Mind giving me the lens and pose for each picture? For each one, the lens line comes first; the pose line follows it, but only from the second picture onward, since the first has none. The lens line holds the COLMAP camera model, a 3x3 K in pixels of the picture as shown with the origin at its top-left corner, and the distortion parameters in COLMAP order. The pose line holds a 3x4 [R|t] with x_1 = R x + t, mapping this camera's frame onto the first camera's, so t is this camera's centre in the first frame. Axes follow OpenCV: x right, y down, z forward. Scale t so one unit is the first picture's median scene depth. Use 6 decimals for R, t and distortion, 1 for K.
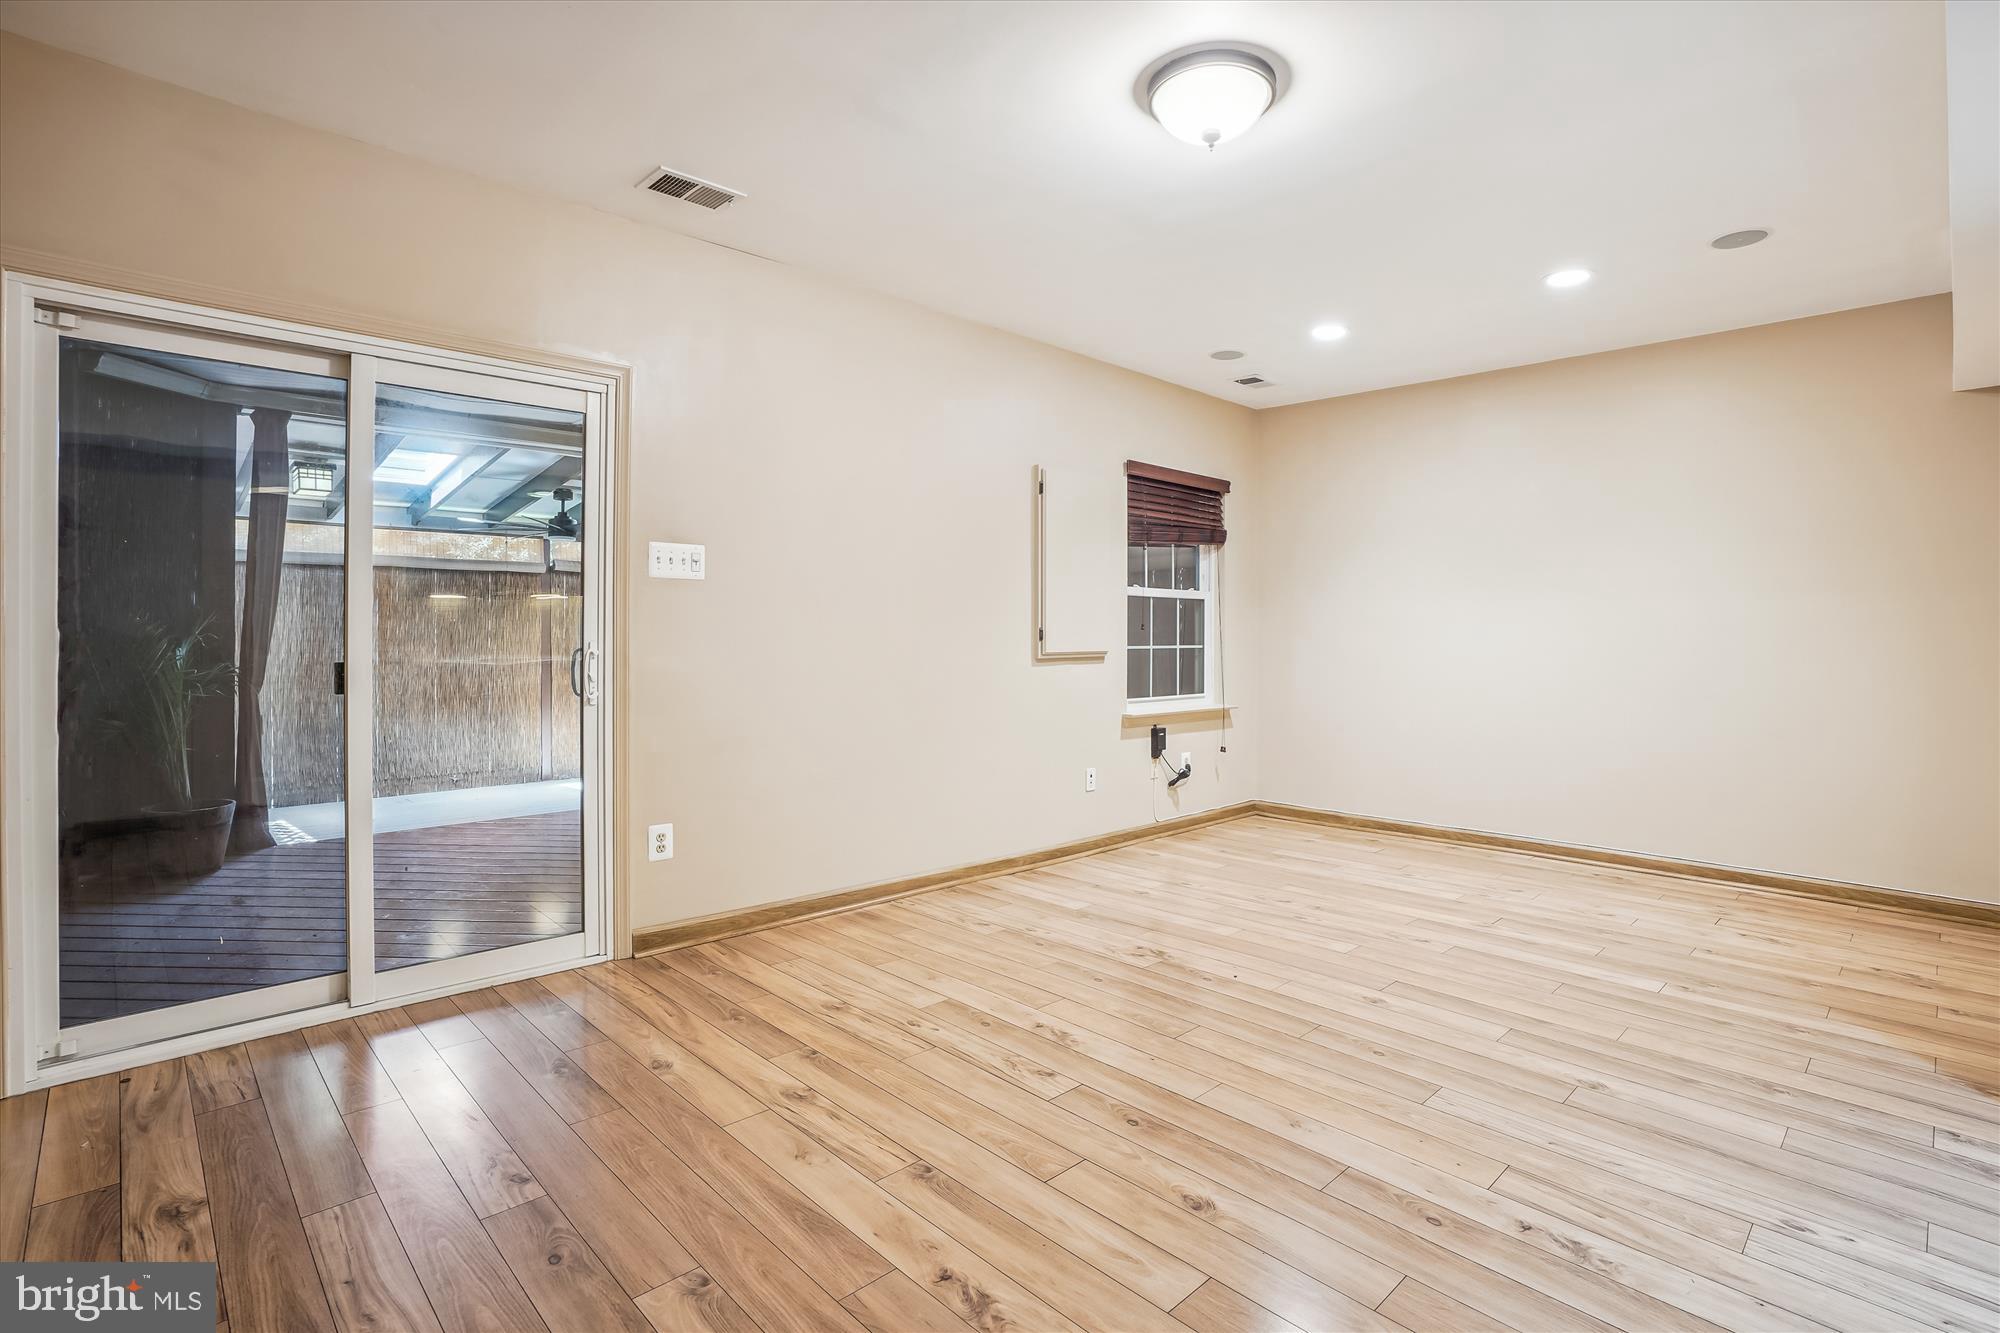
lens RADIAL K [[960.1, 0, 1011.3], [0, 960.1, 636.9], [0, 0, 1]] dist [-0.063668, 0.023361]
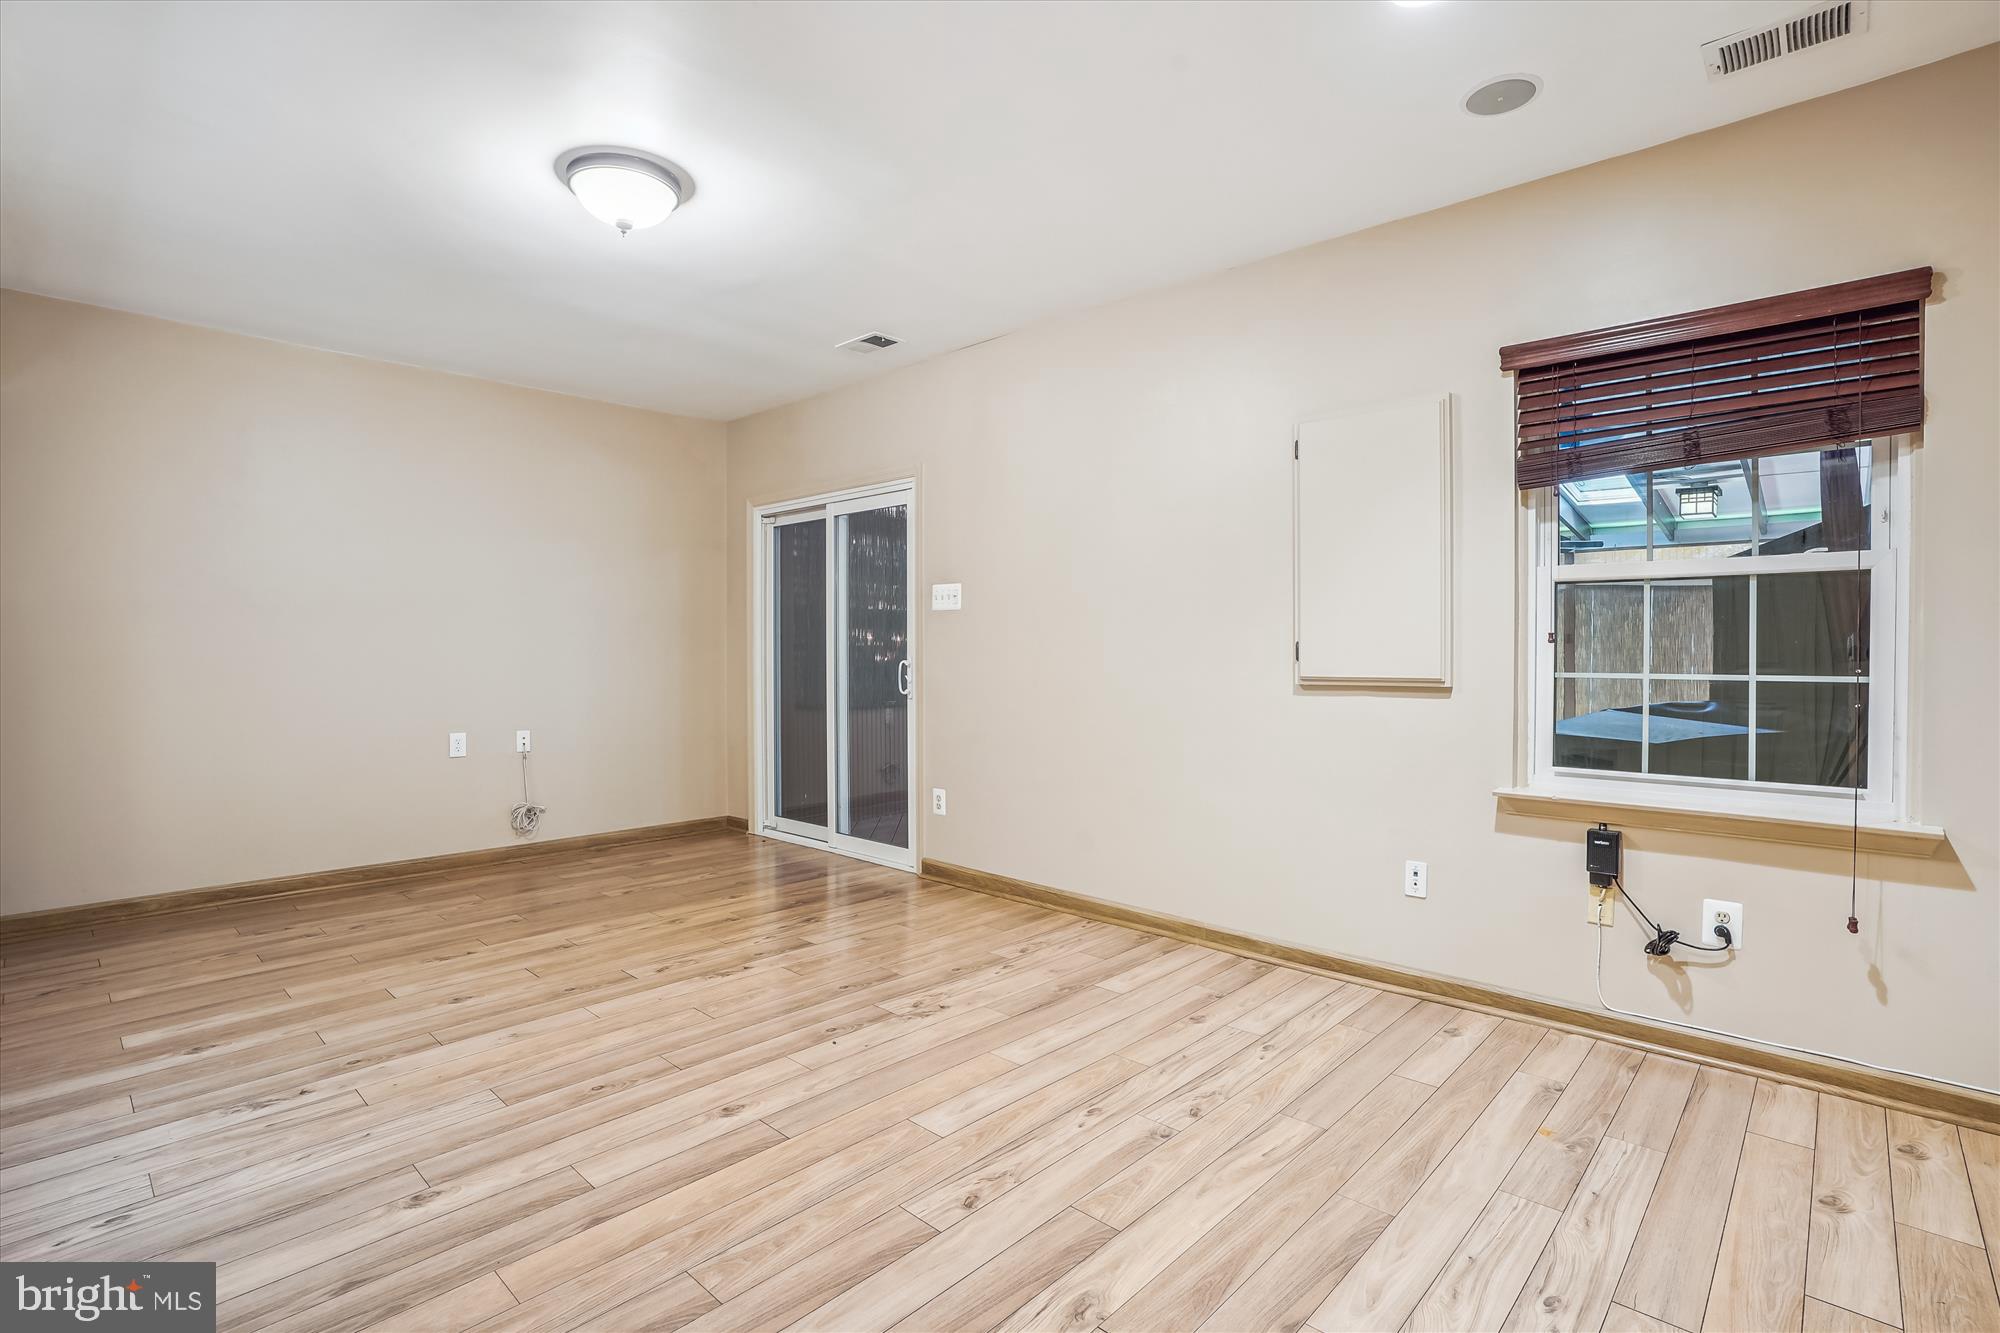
lens RADIAL K [[944.8, 0, 1000.0], [0, 944.8, 666.5], [0, 0, 1]] dist [-0.056258, 0.020169]
pose [[0.046449, 0.010529, -0.998865, 1.191548], [-0.007183, 0.999922, 0.010206, 0.005648], [0.998895, 0.006701, 0.046521, 1.211087]]
